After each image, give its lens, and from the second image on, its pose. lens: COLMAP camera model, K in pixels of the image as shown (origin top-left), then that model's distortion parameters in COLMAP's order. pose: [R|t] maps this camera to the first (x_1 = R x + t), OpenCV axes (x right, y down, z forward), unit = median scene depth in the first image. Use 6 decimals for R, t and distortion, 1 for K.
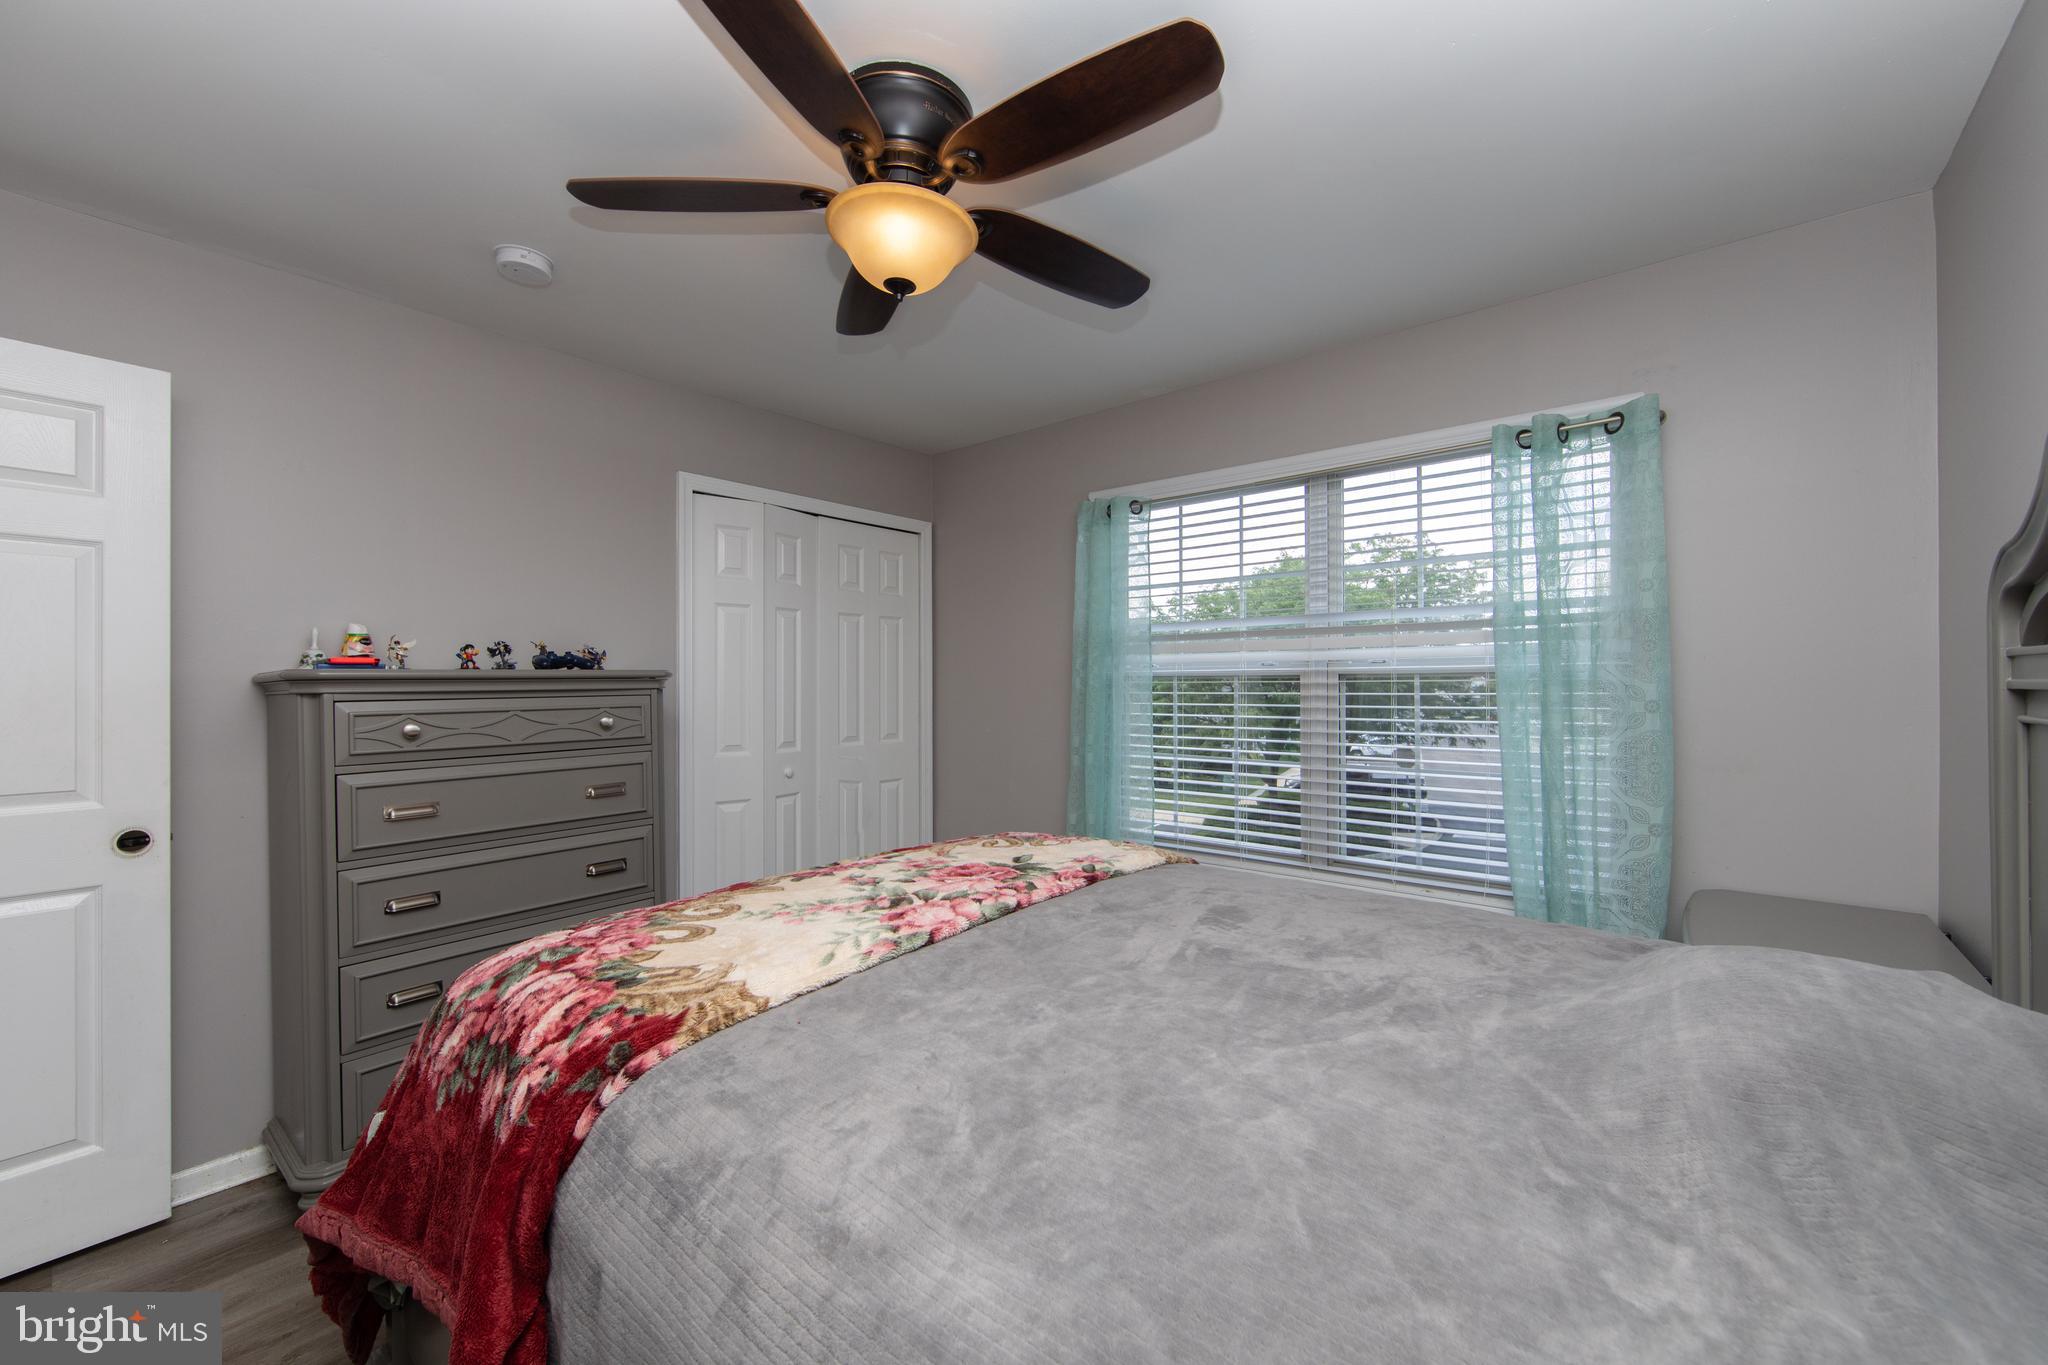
lens RADIAL K [[812.1, 0, 1011.9], [0, 812.1, 681.7], [0, 0, 1]] dist [-0.002405, -0.001336]
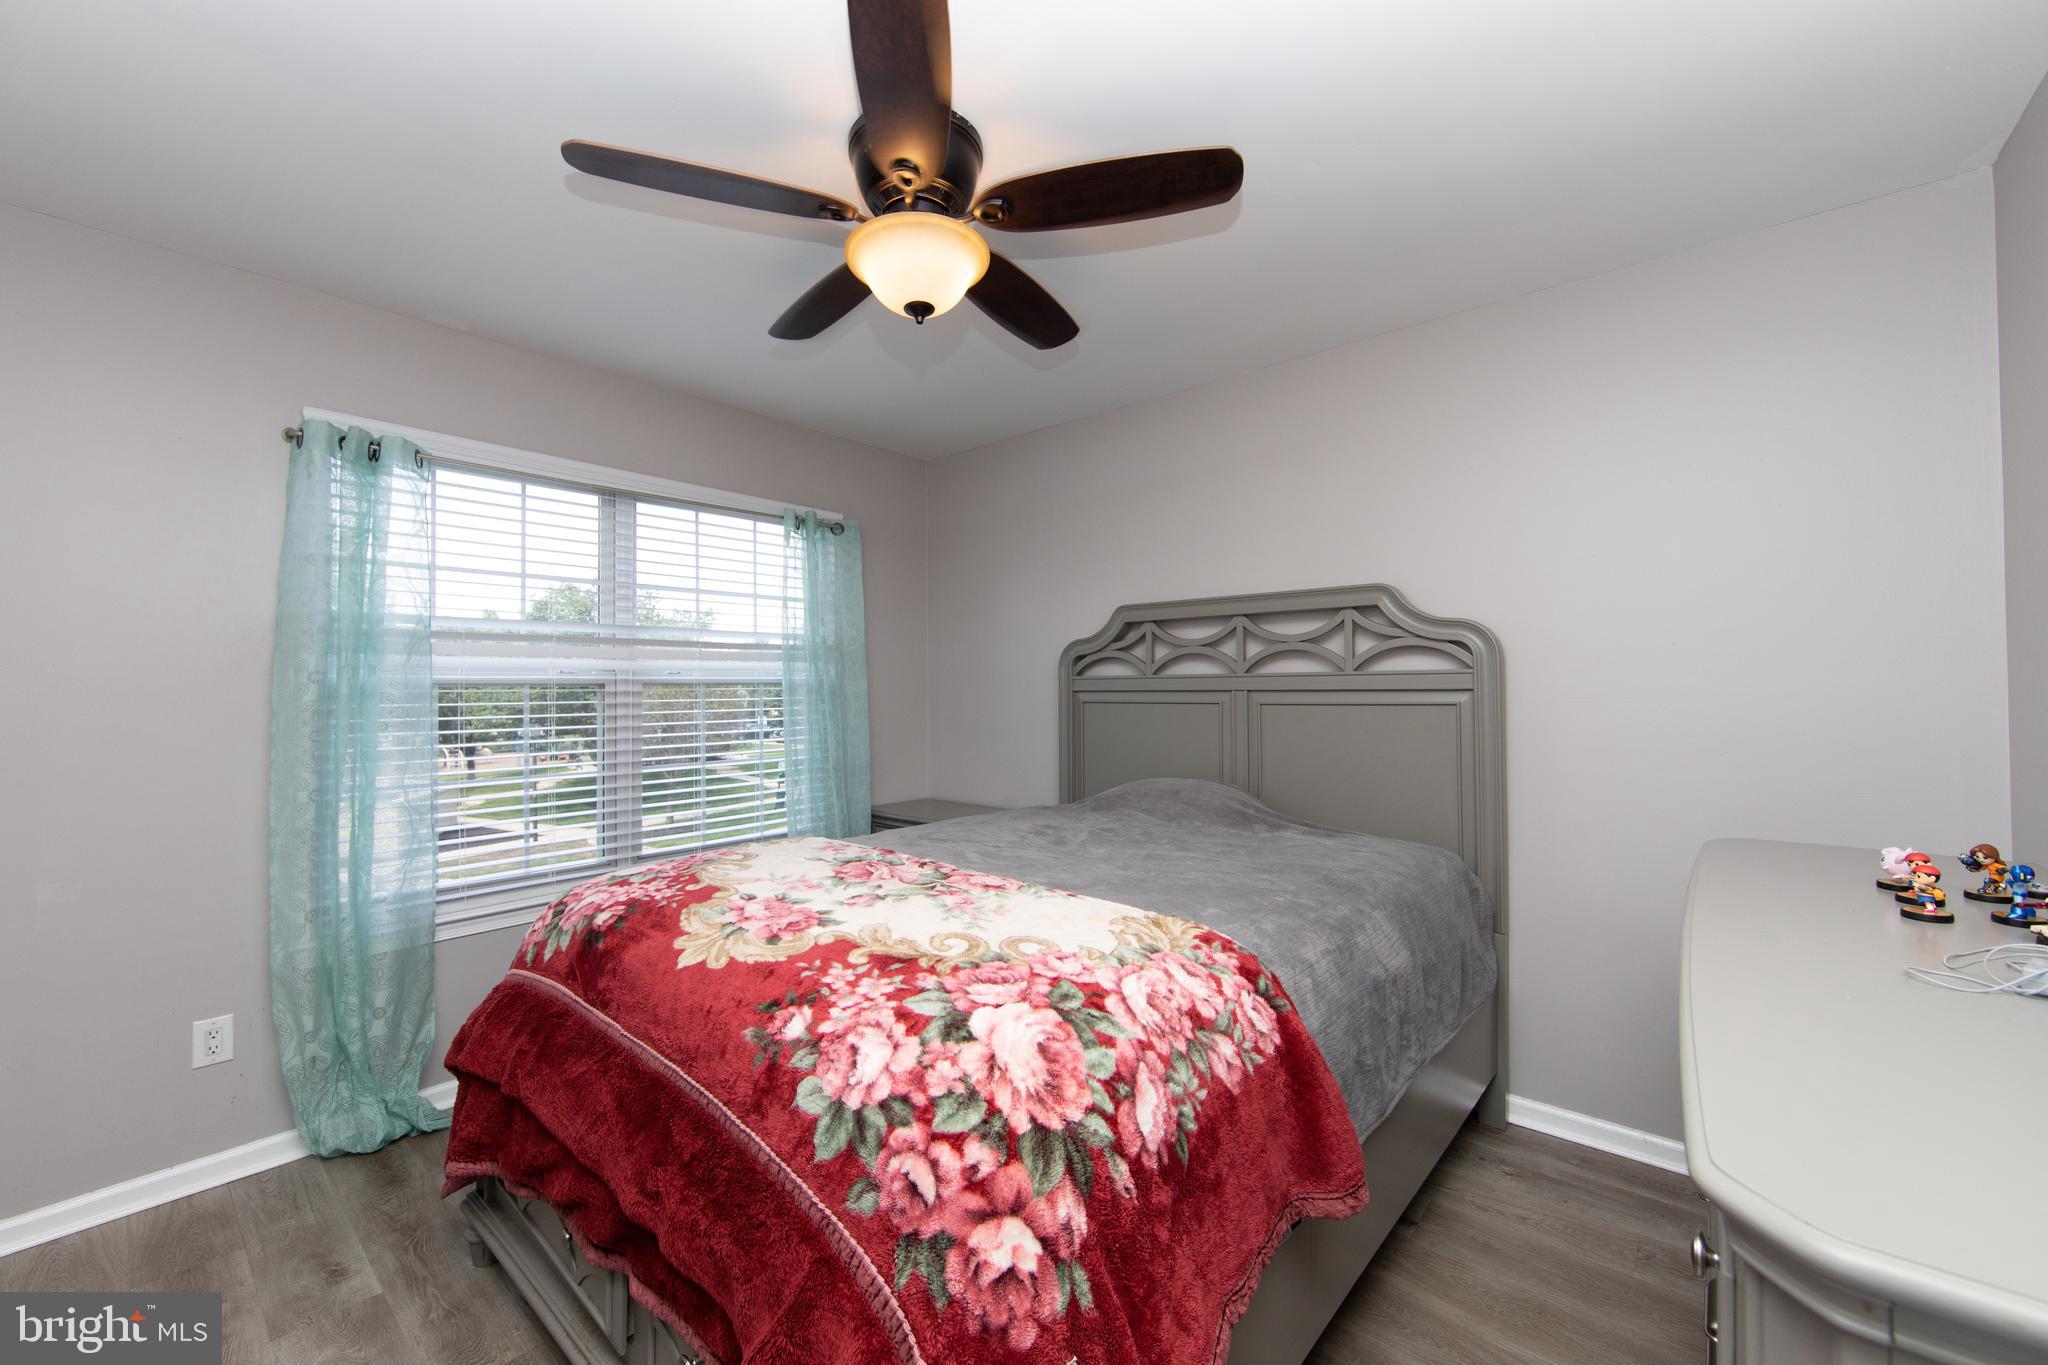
lens RADIAL K [[812.1, 0, 1012.8], [0, 812.1, 683.0], [0, 0, 1]] dist [-0.002405, -0.001336]
pose [[-0.002300, 0.011526, 0.999931, -0.648844], [0.005740, 0.999917, -0.011512, 0.005645], [-0.999981, 0.005713, -0.002366, 0.484618]]
